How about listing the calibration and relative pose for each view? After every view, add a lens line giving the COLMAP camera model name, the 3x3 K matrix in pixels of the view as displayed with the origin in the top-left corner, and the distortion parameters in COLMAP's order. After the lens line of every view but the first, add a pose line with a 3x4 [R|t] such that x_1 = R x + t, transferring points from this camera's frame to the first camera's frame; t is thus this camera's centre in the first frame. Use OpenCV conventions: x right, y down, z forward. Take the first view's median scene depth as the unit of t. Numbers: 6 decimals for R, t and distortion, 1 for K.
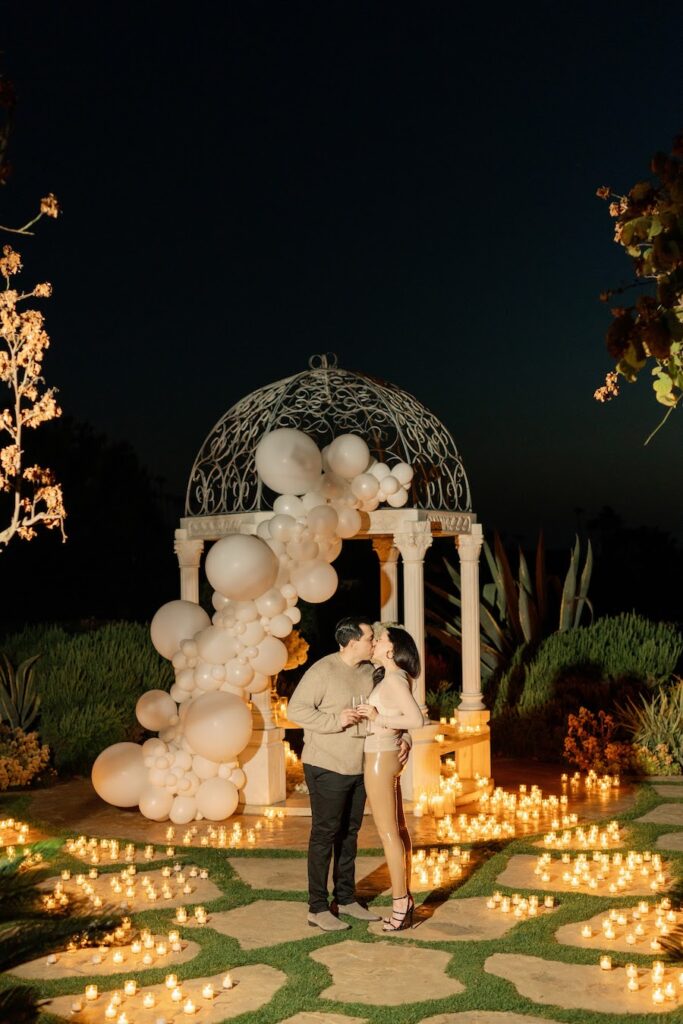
lens RADIAL K [[1459.8, 0, 341.5], [0, 1459.8, 512.0], [0, 0, 1]] dist [0.152389, -0.178579]
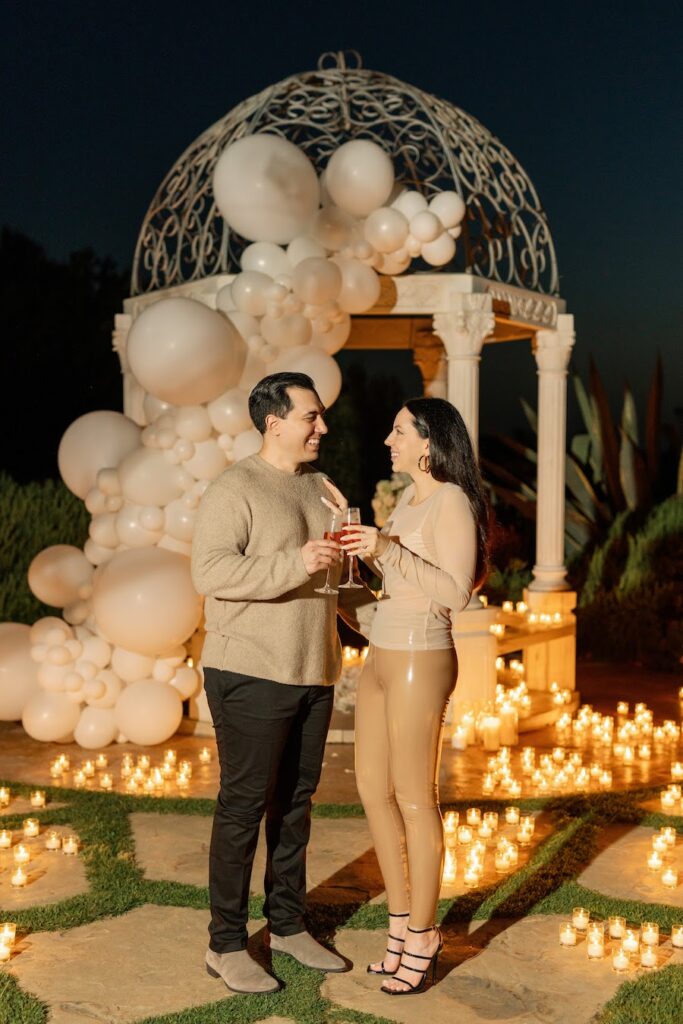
lens RADIAL K [[1459.8, 0, 341.5], [0, 1459.8, 512.0], [0, 0, 1]] dist [0.152389, -0.178579]
pose [[0.997942, 0.021256, -0.060490, 0.036651], [-0.017098, 0.997509, 0.068442, 0.059442], [0.061795, -0.067267, 0.995820, 0.355128]]
